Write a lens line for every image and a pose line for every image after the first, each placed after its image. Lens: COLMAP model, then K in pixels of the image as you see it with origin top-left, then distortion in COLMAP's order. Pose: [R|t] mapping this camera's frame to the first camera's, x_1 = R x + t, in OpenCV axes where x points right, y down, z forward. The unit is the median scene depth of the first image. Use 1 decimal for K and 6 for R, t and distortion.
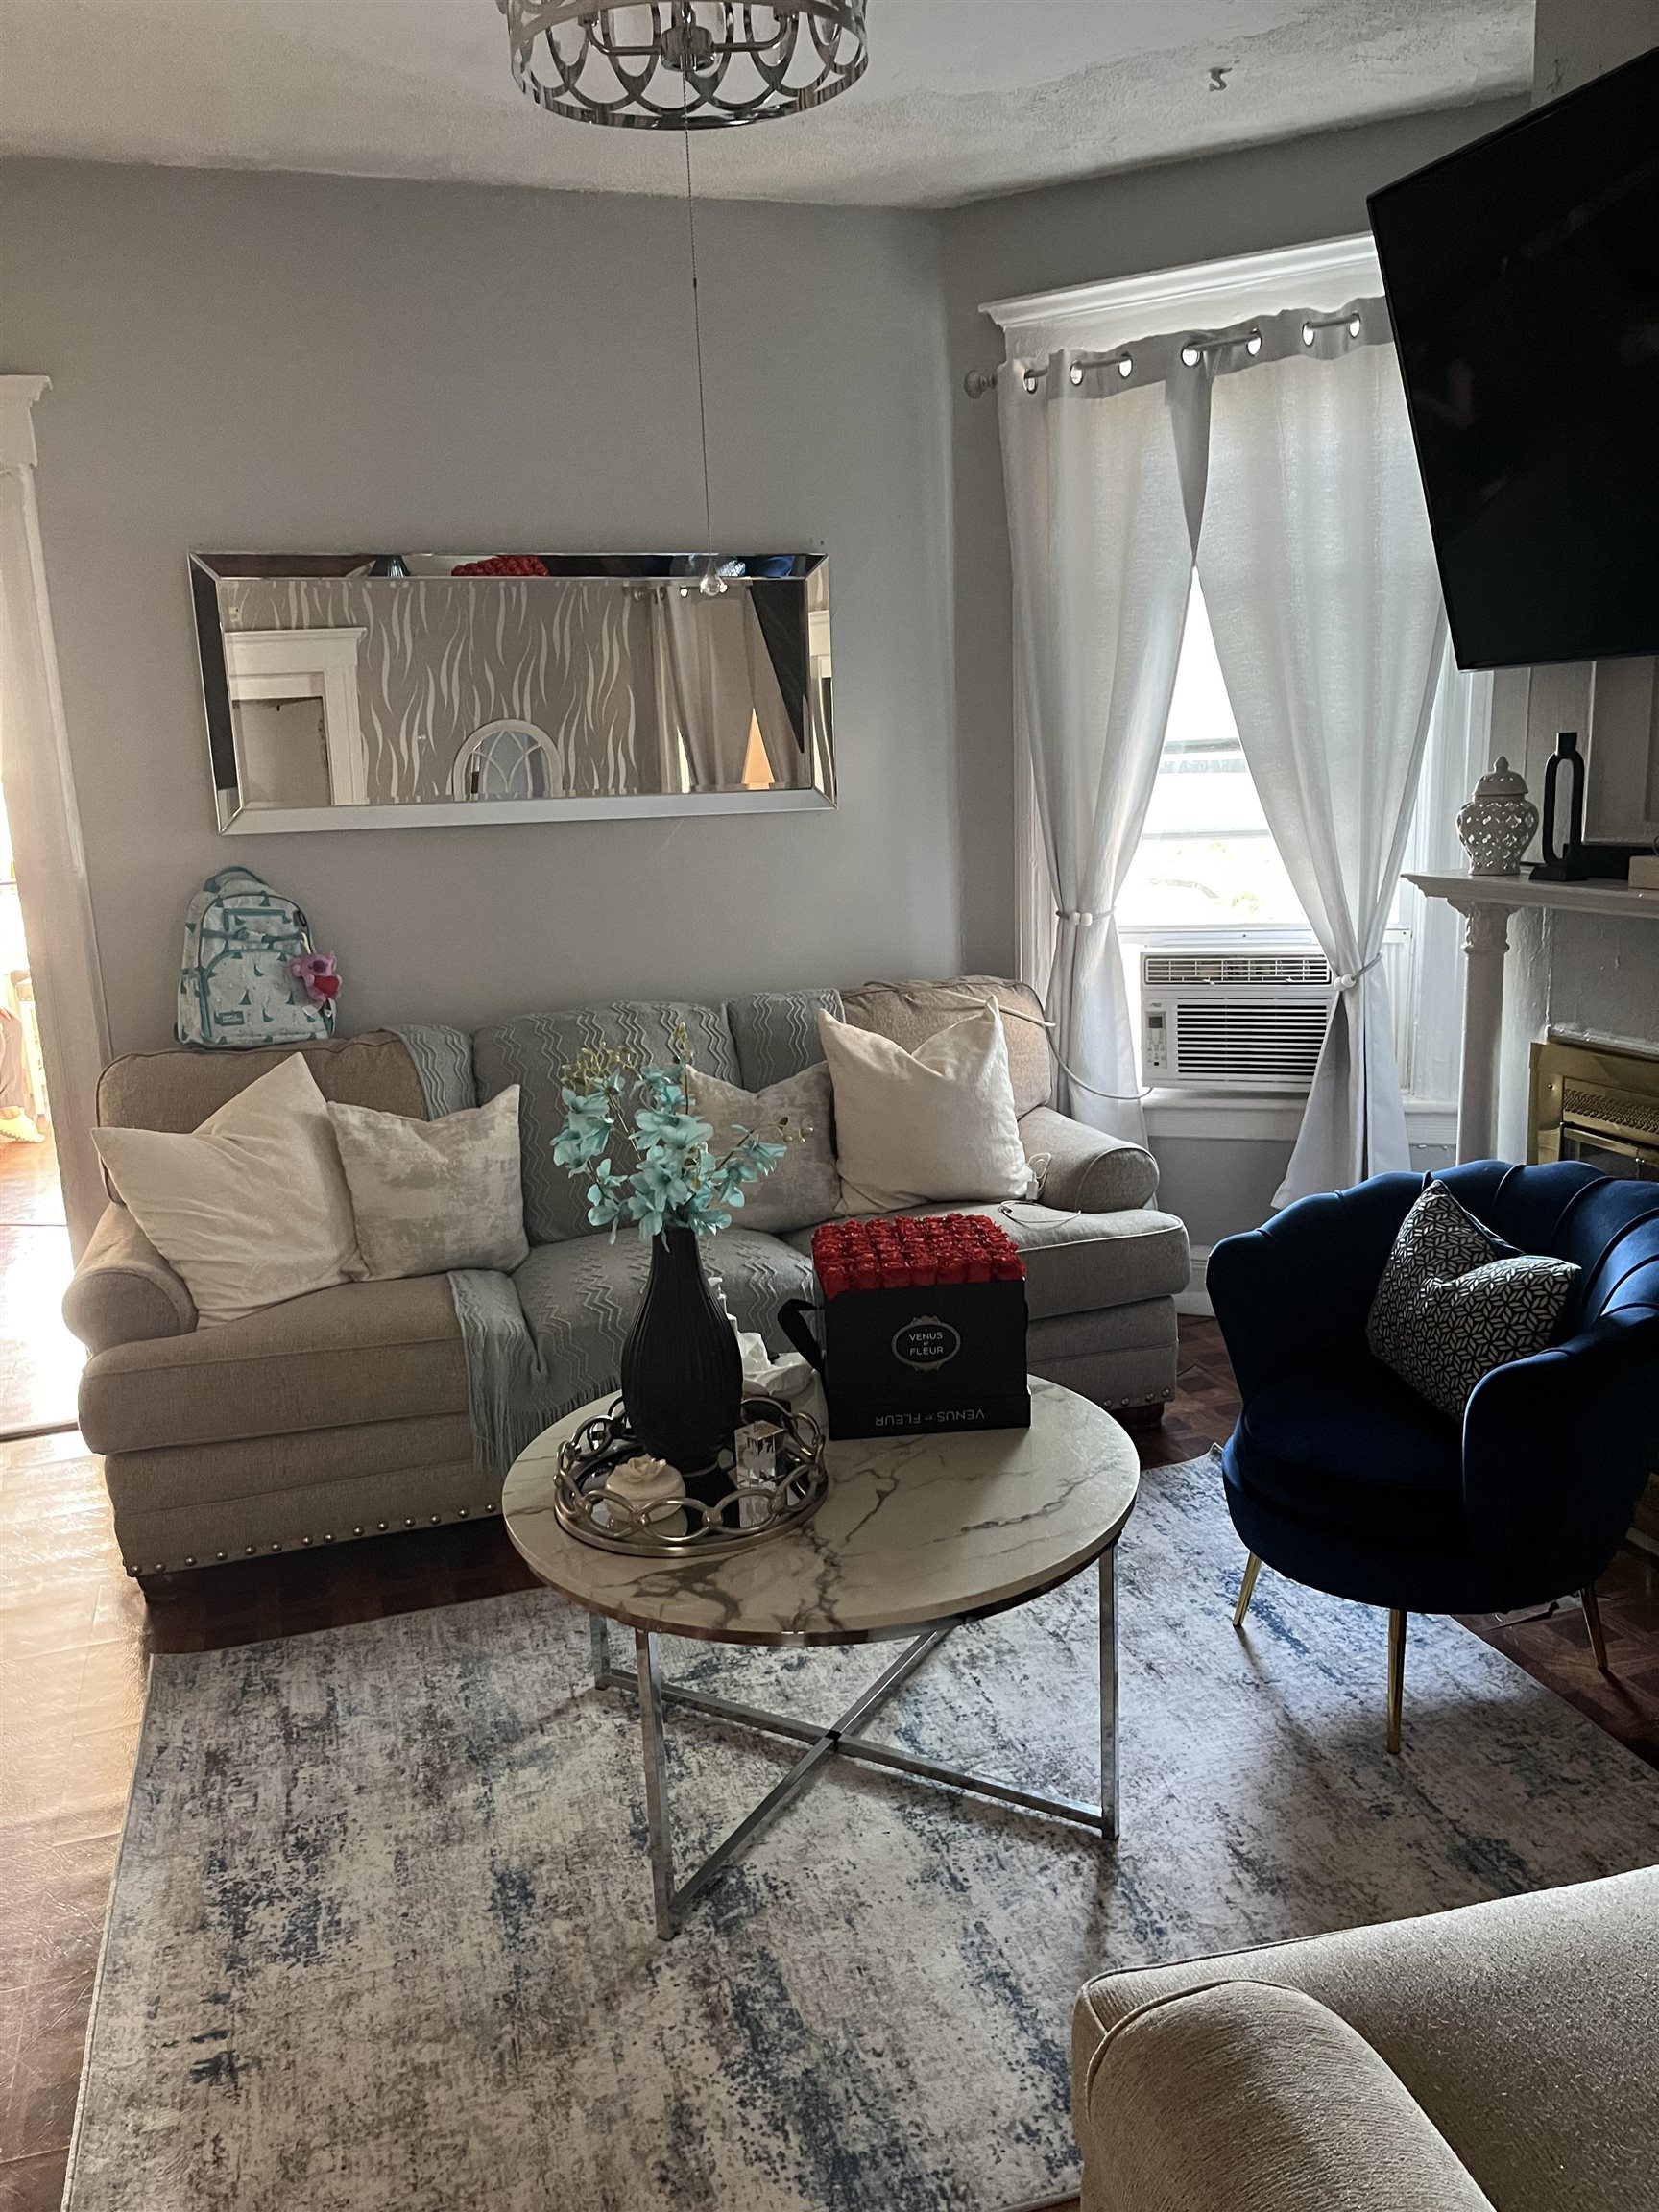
lens RADIAL K [[1677.8, 0, 826.0], [0, 1677.8, 1106.1], [0, 0, 1]] dist [0.042072, -0.066738]
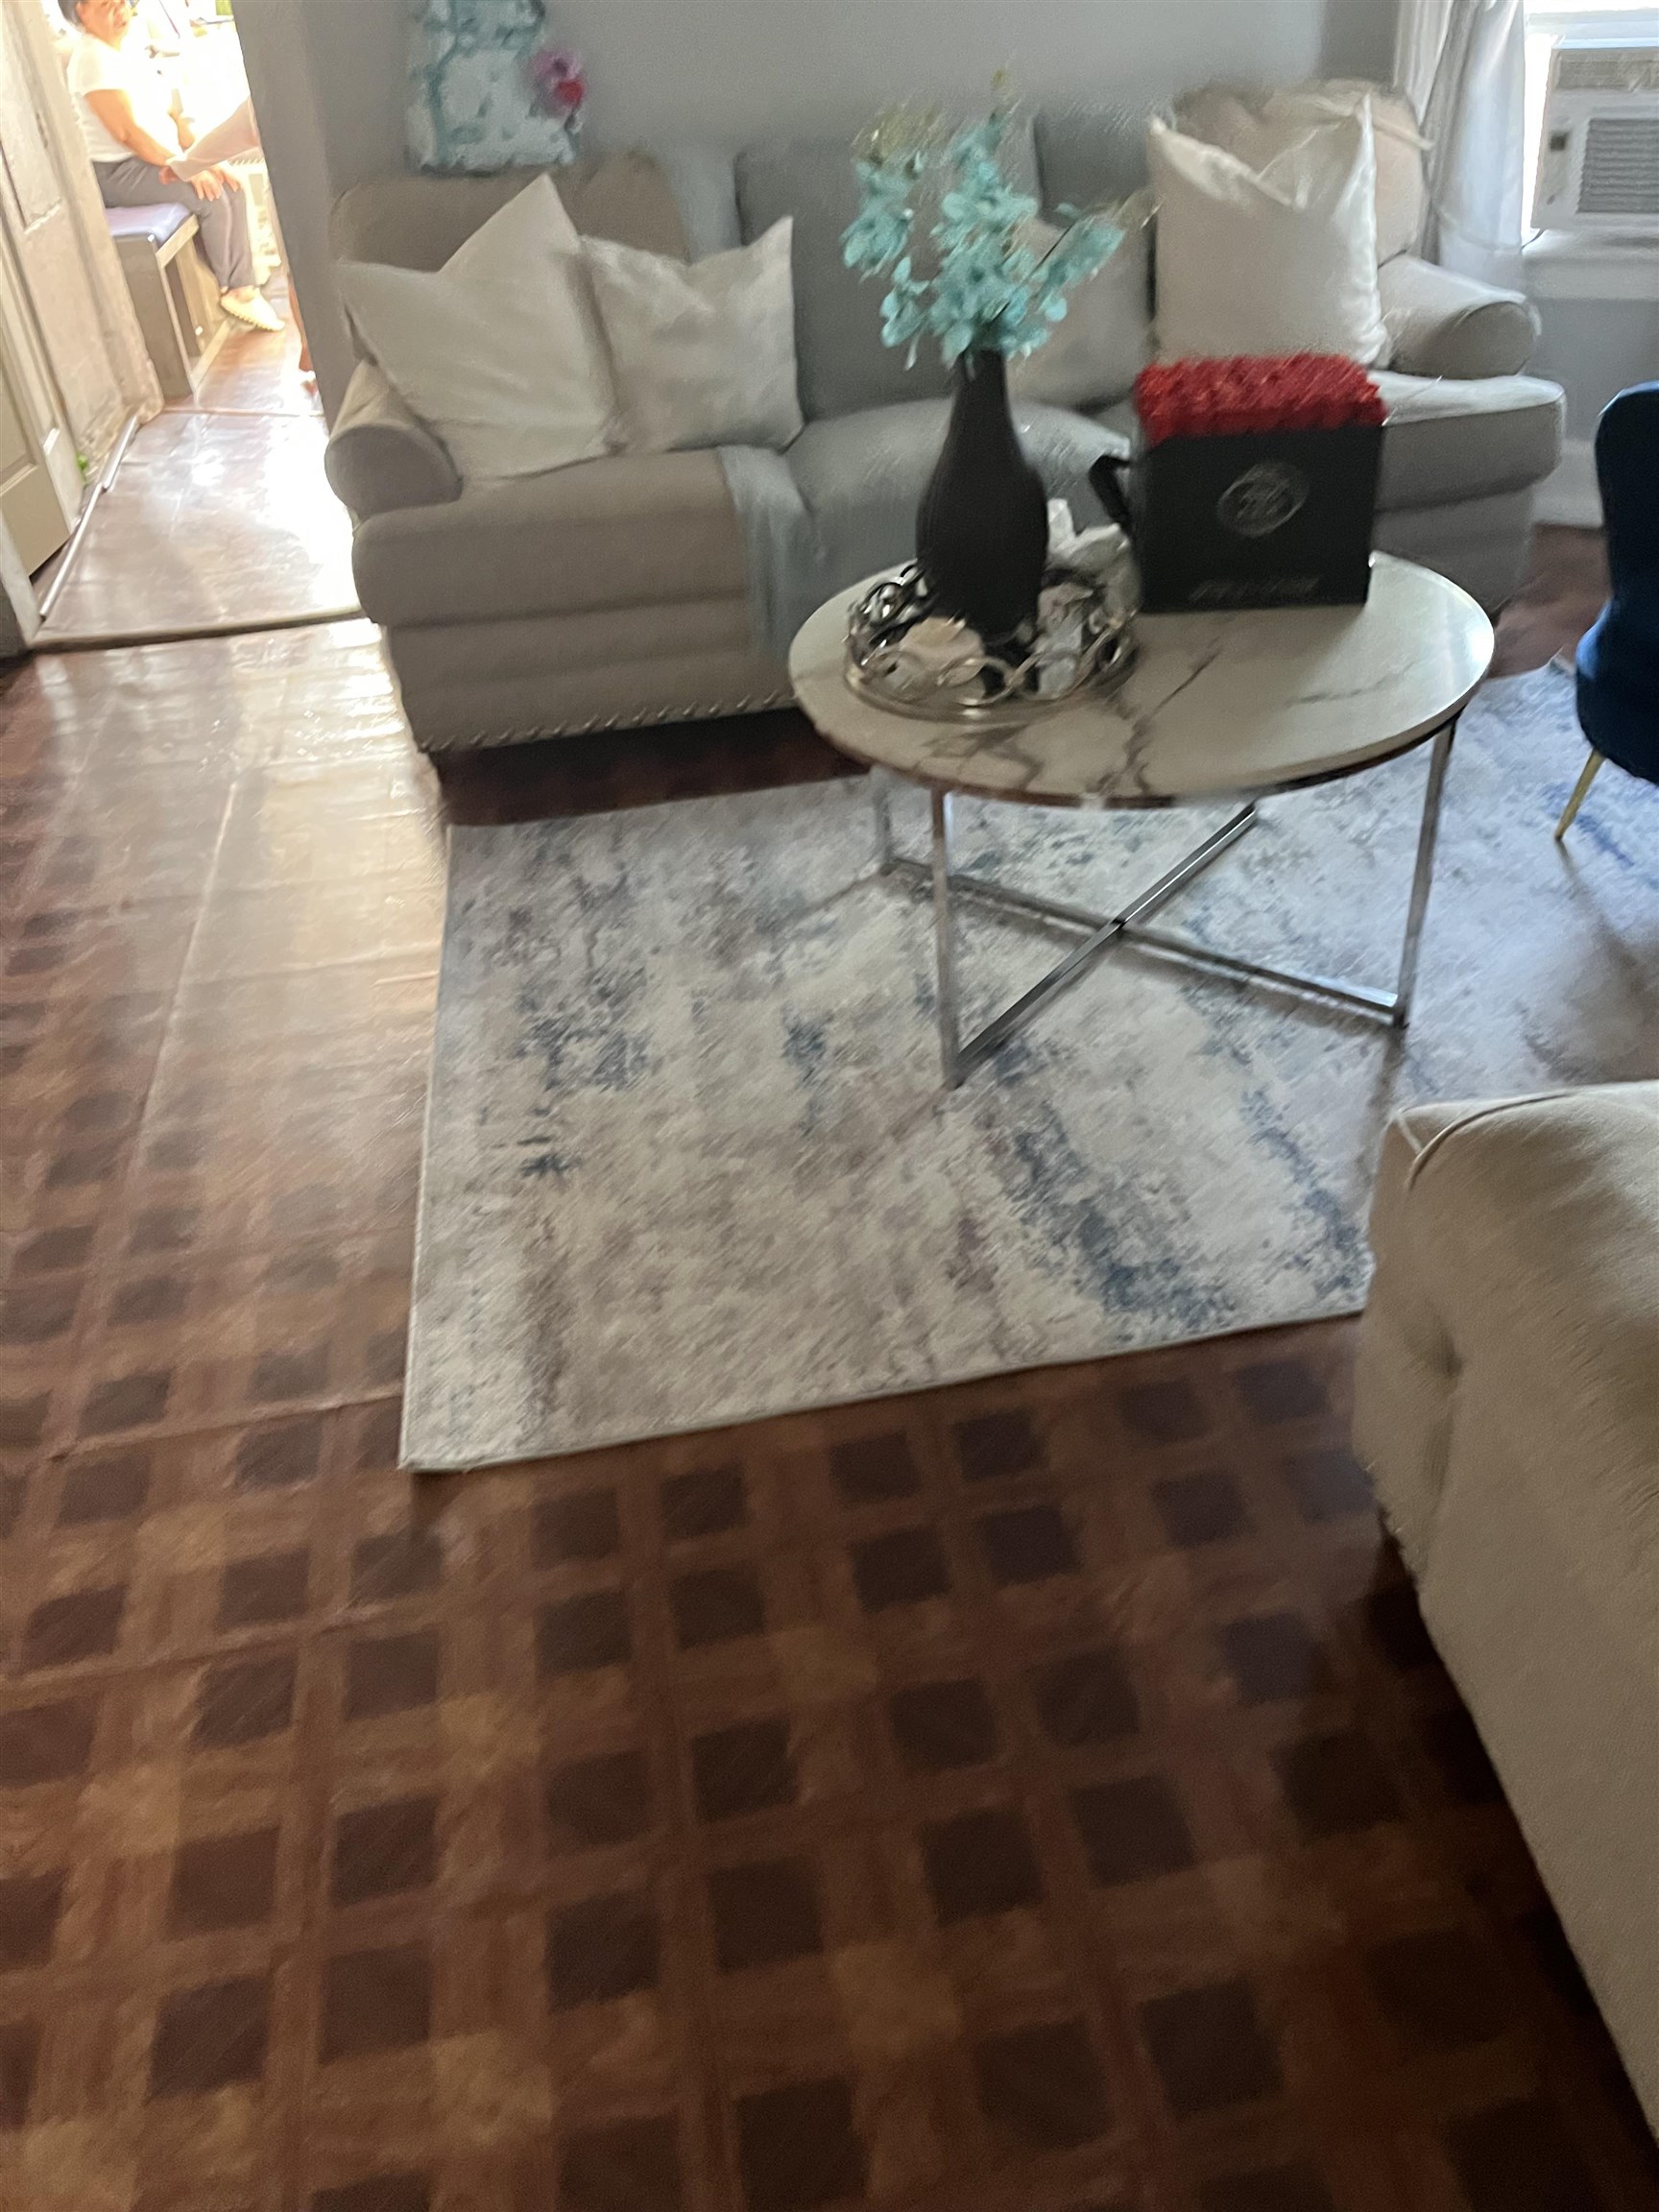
lens RADIAL K [[1657.9, 0, 858.9], [0, 1657.9, 1108.8], [0, 0, 1]] dist [0.065855, -0.119463]
pose [[0.991785, 0.060489, -0.112711, -0.031079], [-0.010076, 0.915333, 0.402571, 0.082145], [0.127519, -0.398128, 0.908423, 0.047858]]
